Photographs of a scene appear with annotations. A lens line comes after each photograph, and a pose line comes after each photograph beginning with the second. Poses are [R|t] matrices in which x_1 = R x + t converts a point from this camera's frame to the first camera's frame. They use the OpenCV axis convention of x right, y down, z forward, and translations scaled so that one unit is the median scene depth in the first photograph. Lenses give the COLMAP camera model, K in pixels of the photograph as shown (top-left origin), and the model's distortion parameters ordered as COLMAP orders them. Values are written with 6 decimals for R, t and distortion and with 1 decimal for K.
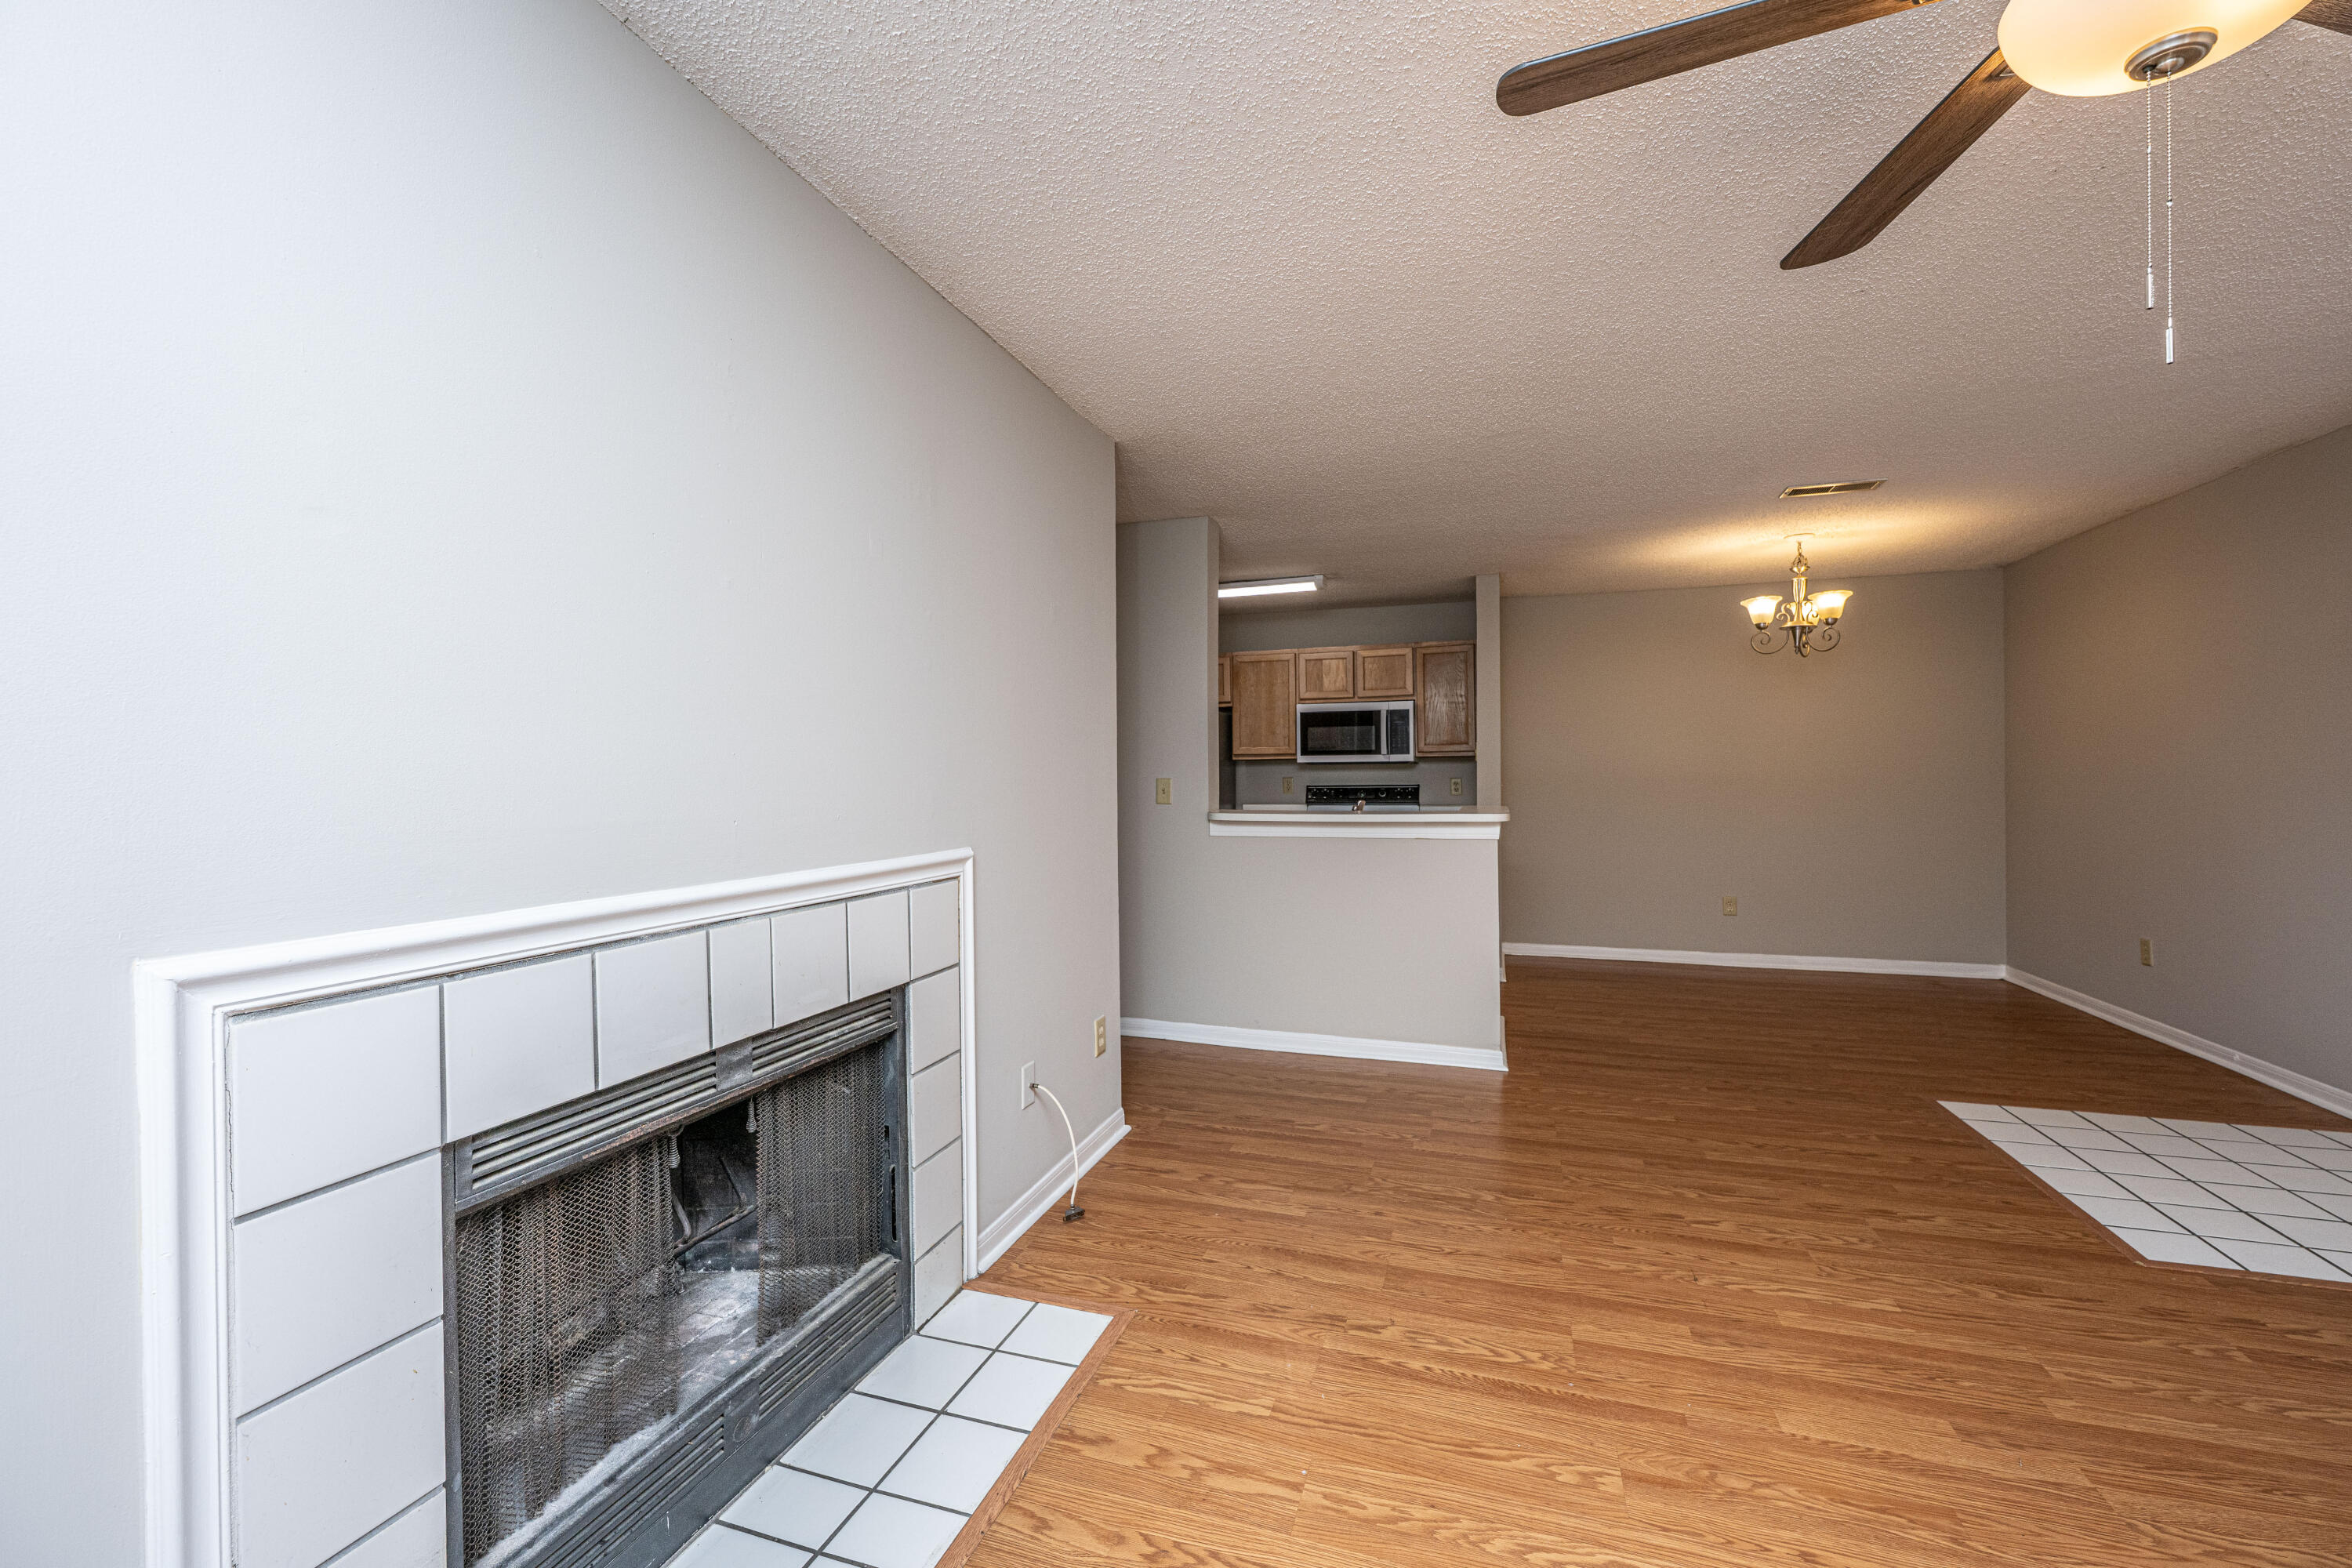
lens RADIAL K [[945.0, 0, 1196.4], [0, 945.0, 765.4], [0, 0, 1]] dist [0.008072, -0.000482]
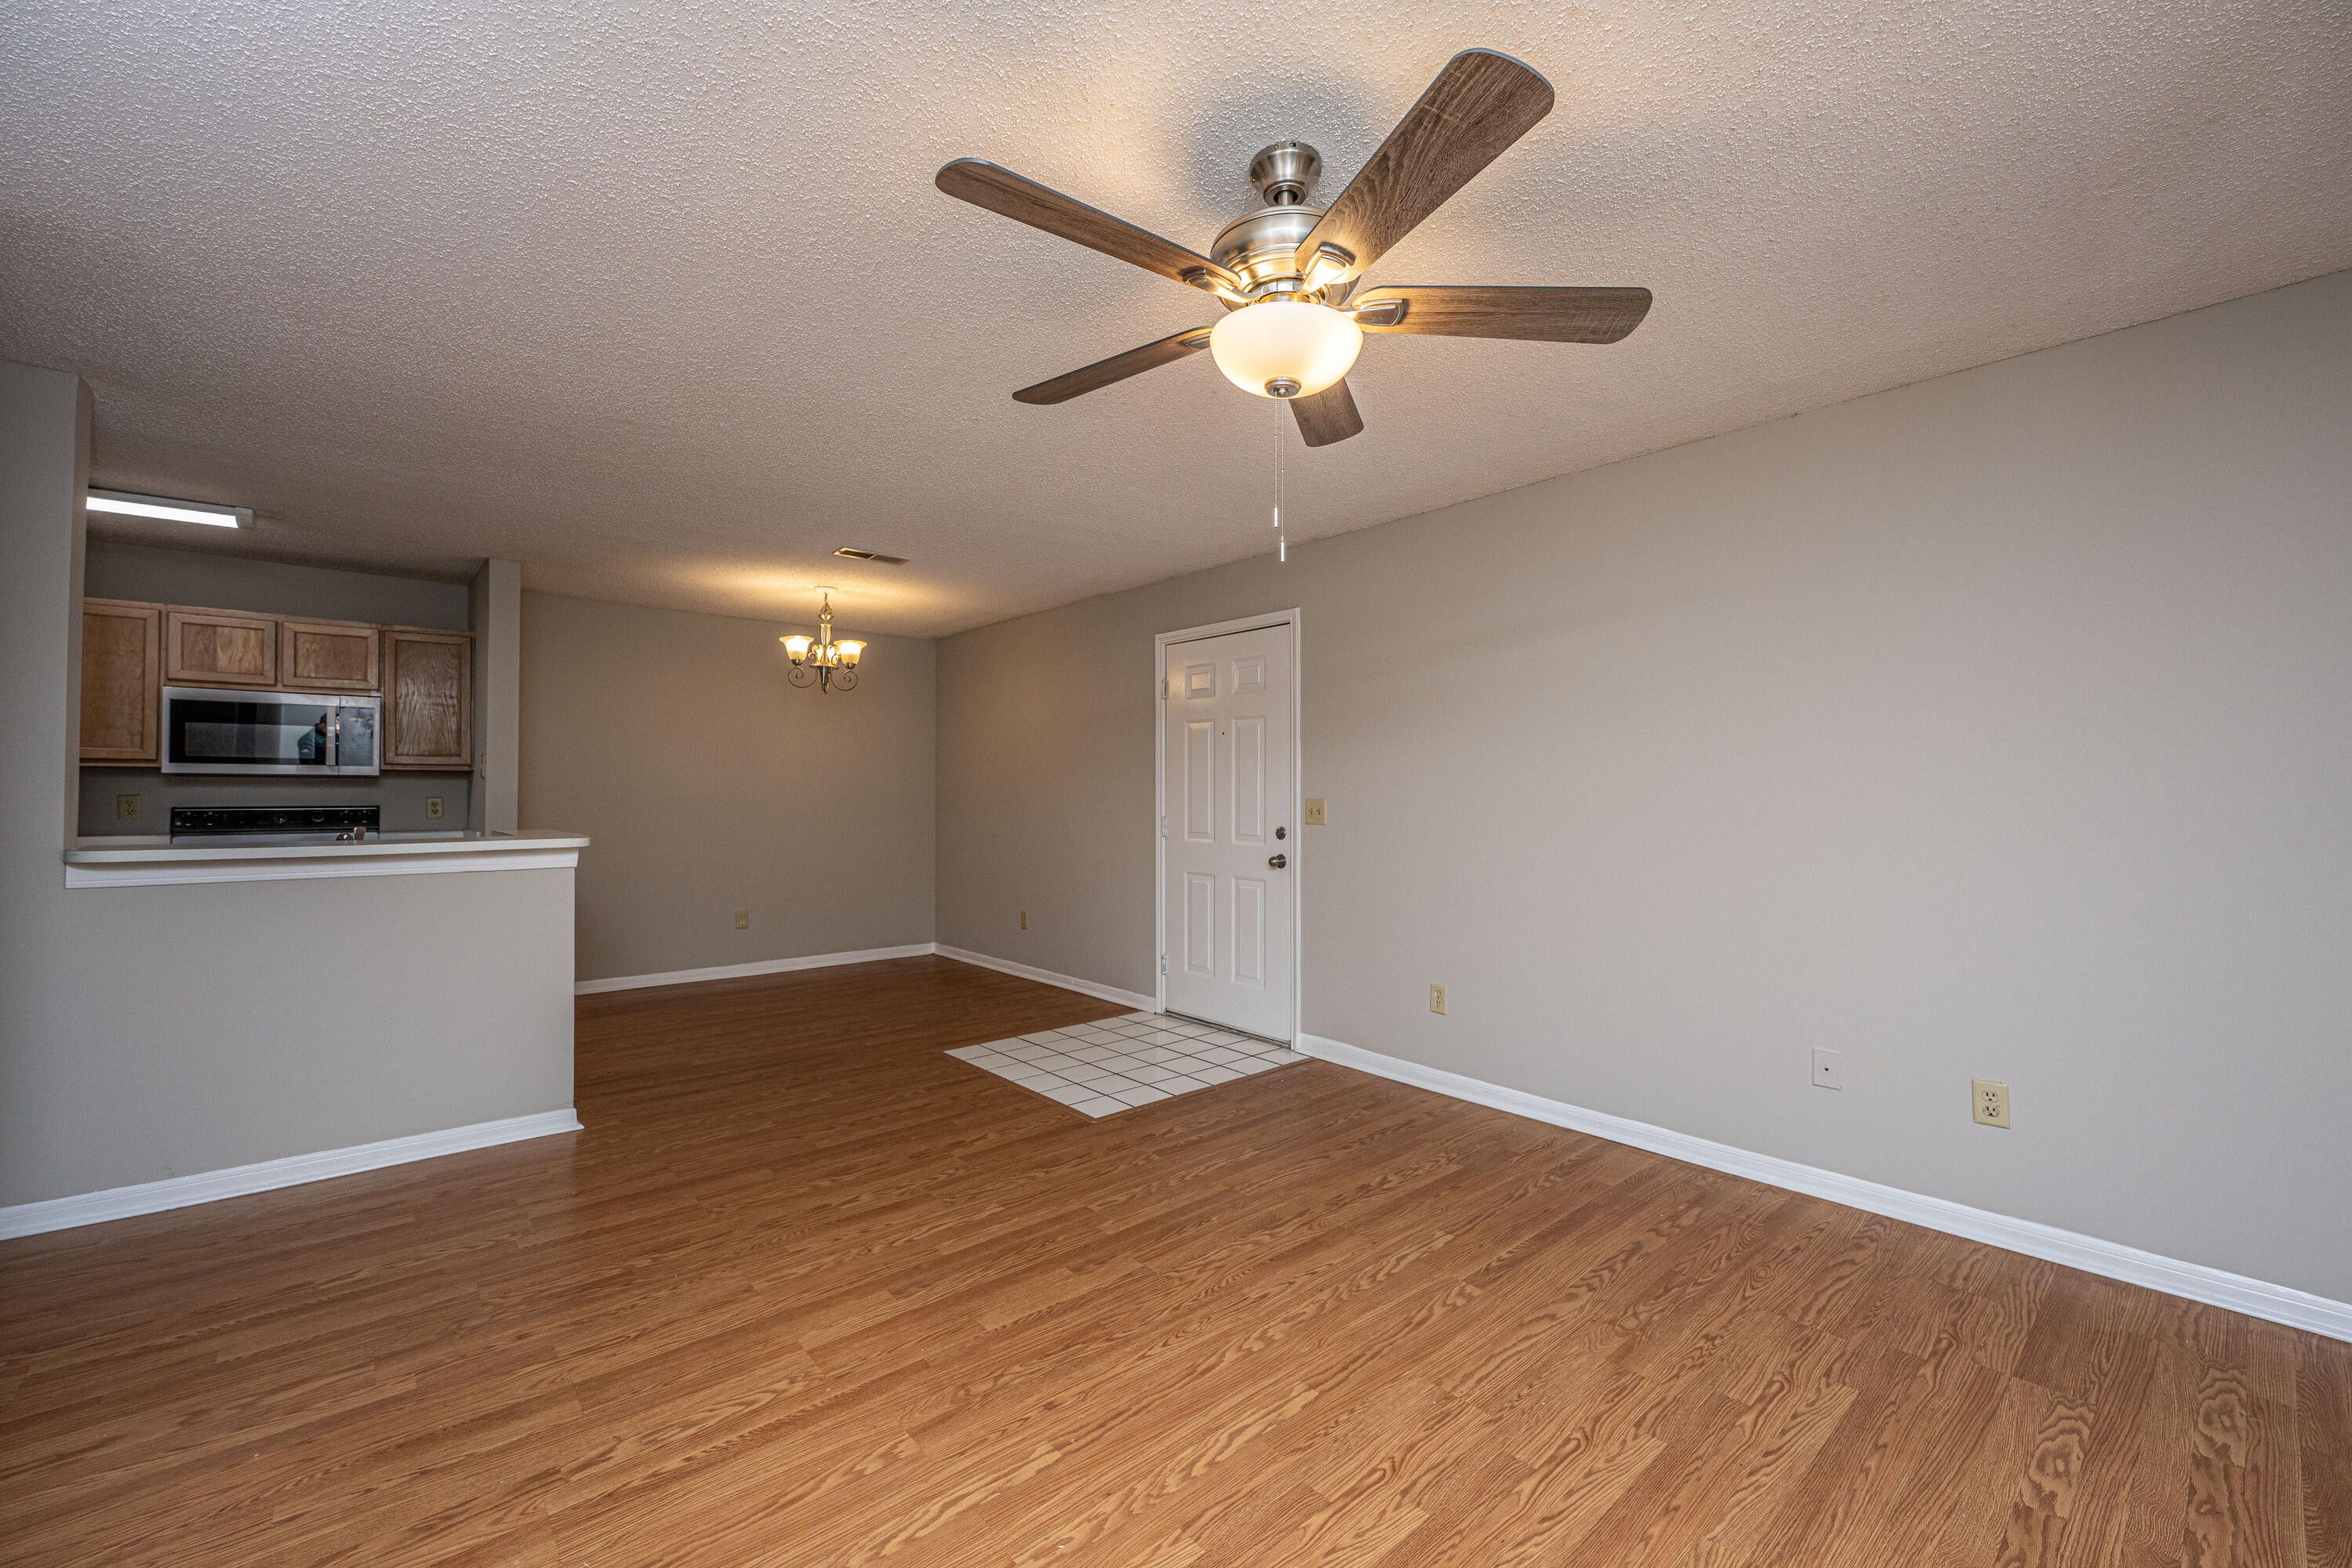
lens RADIAL K [[945.0, 0, 1135.8], [0, 945.0, 774.2], [0, 0, 1]] dist [0.008072, -0.000482]
pose [[0.534585, 0.027919, 0.844654, -0.219416], [-0.017895, 0.999604, -0.021715, 0.000412], [-0.844925, -0.003507, 0.534873, 0.117843]]
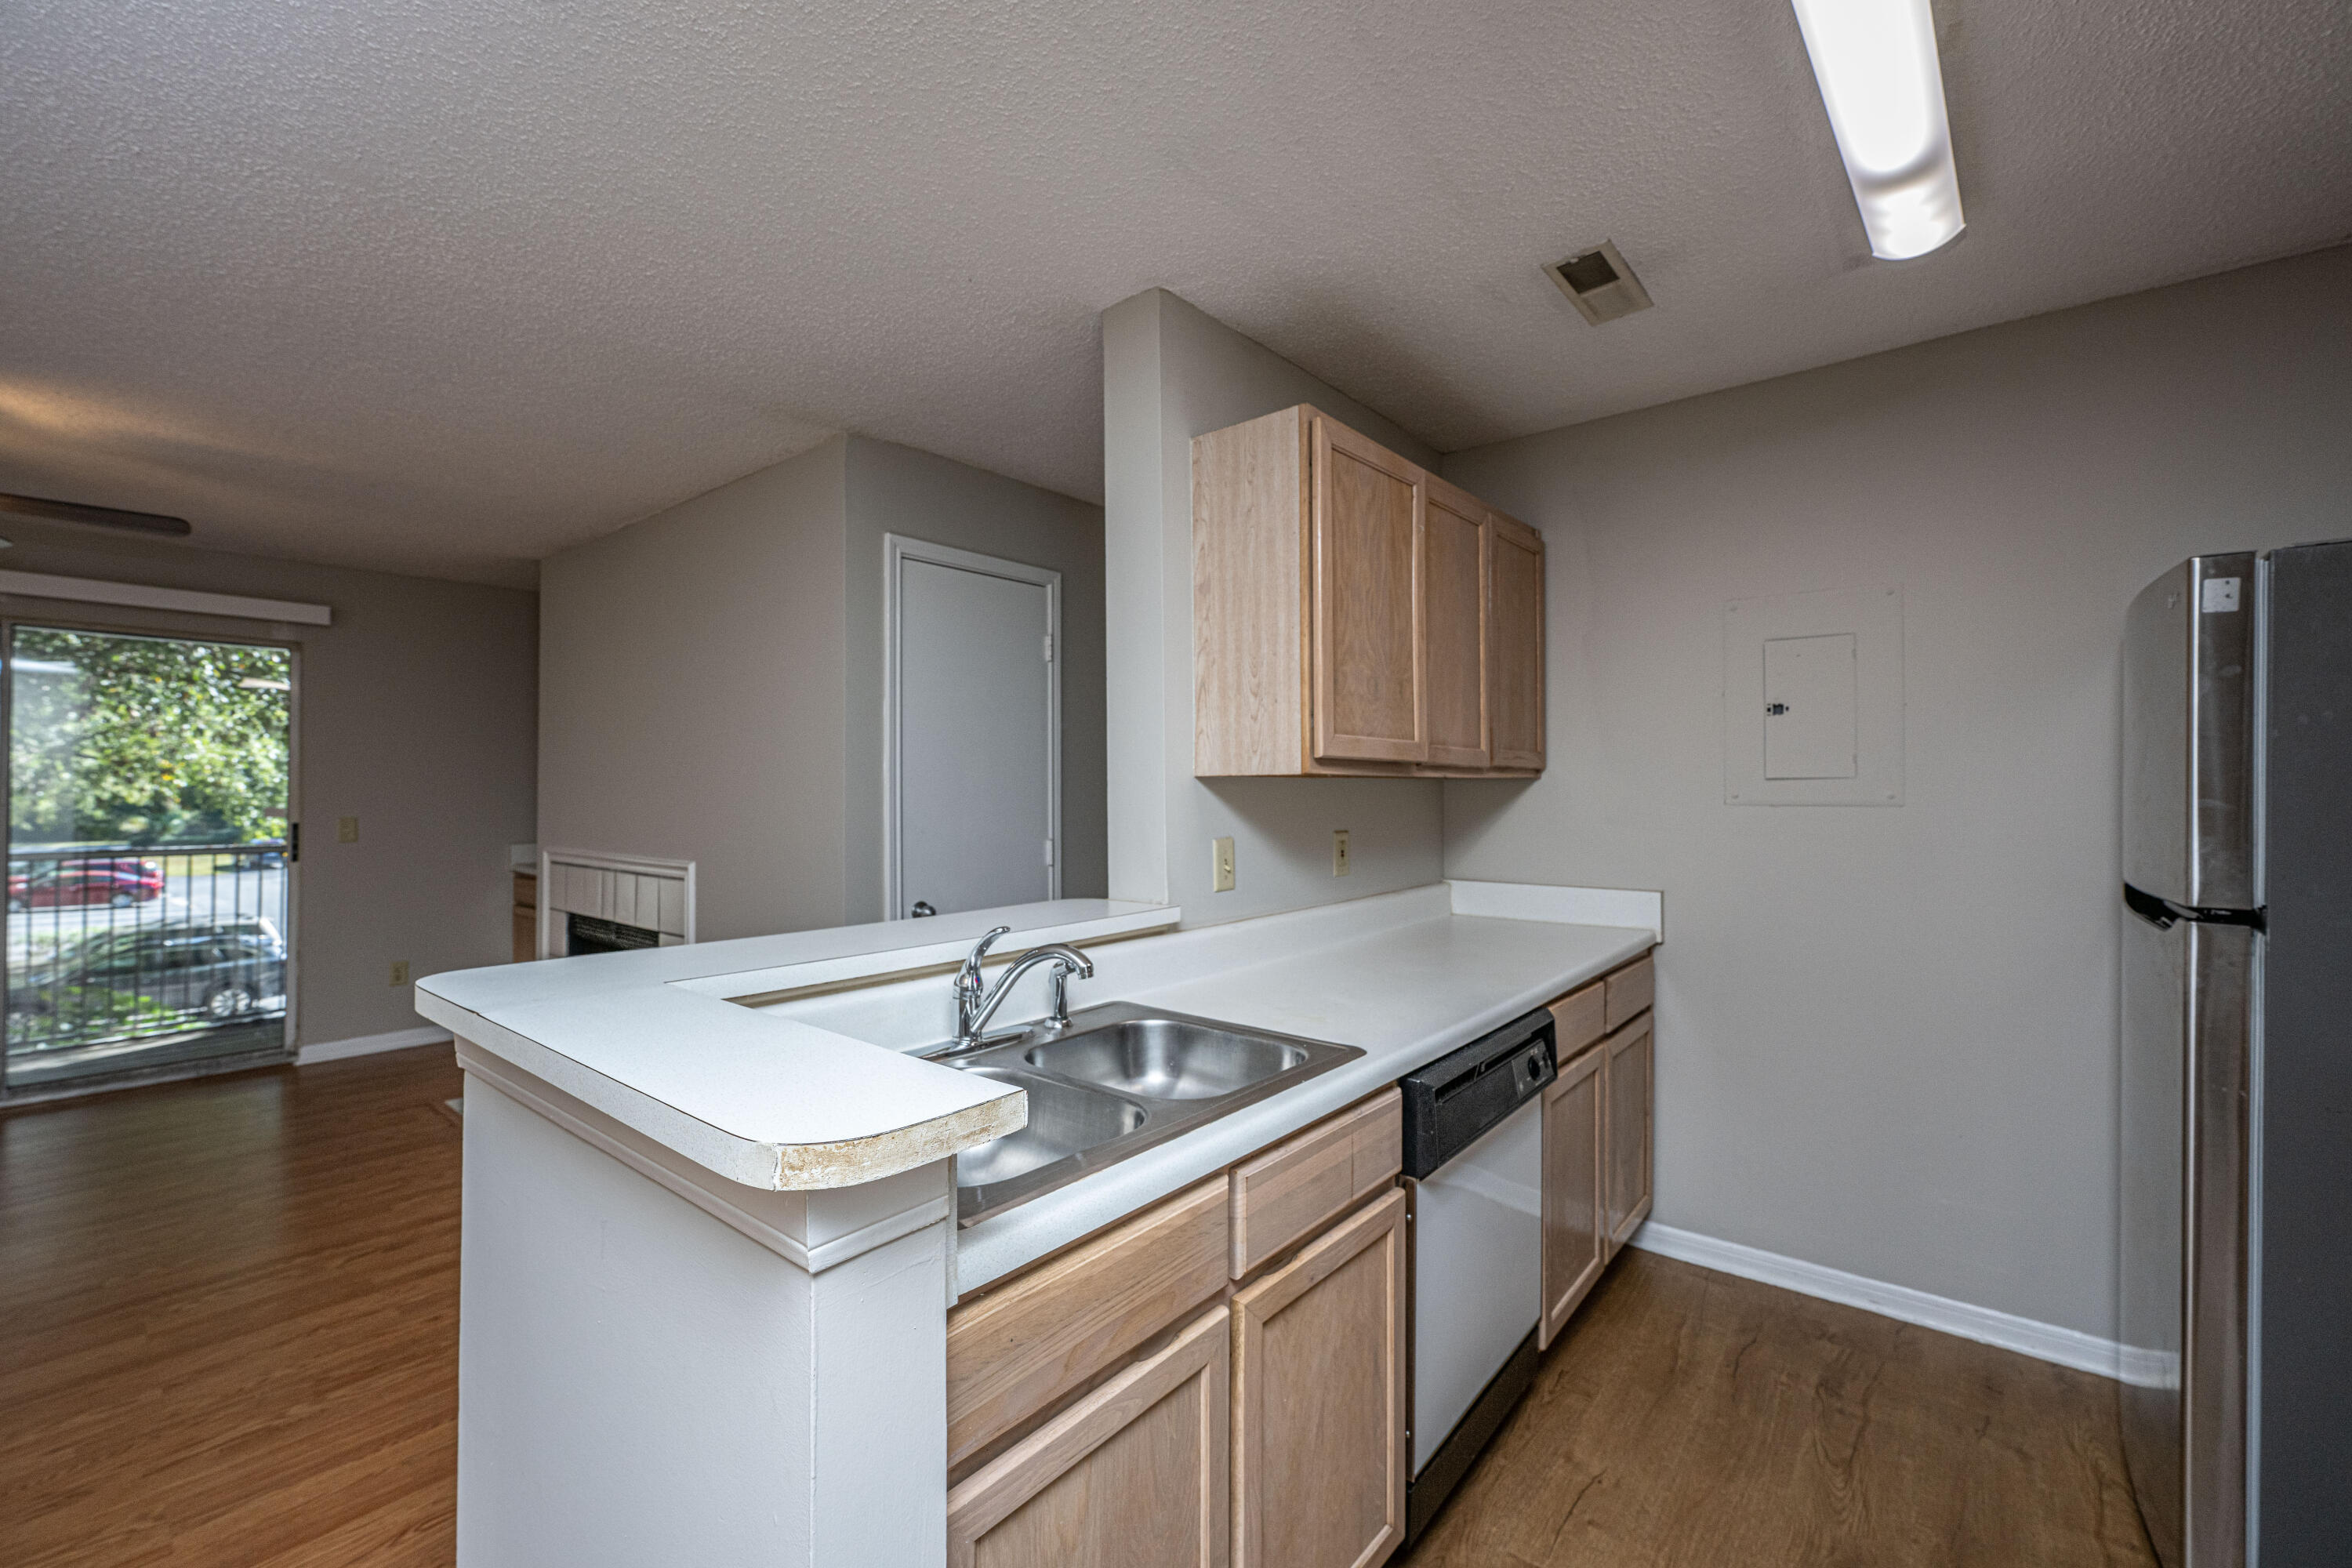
lens RADIAL K [[945.0, 0, 1165.4], [0, 945.0, 794.7], [0, 0, 1]] dist [0.008072, -0.000482]
pose [[-0.351604, 0.018361, -0.935969, 0.744184], [0.017916, 0.999757, 0.012882, -0.019116], [0.935977, -0.012240, -0.351847, 1.873728]]
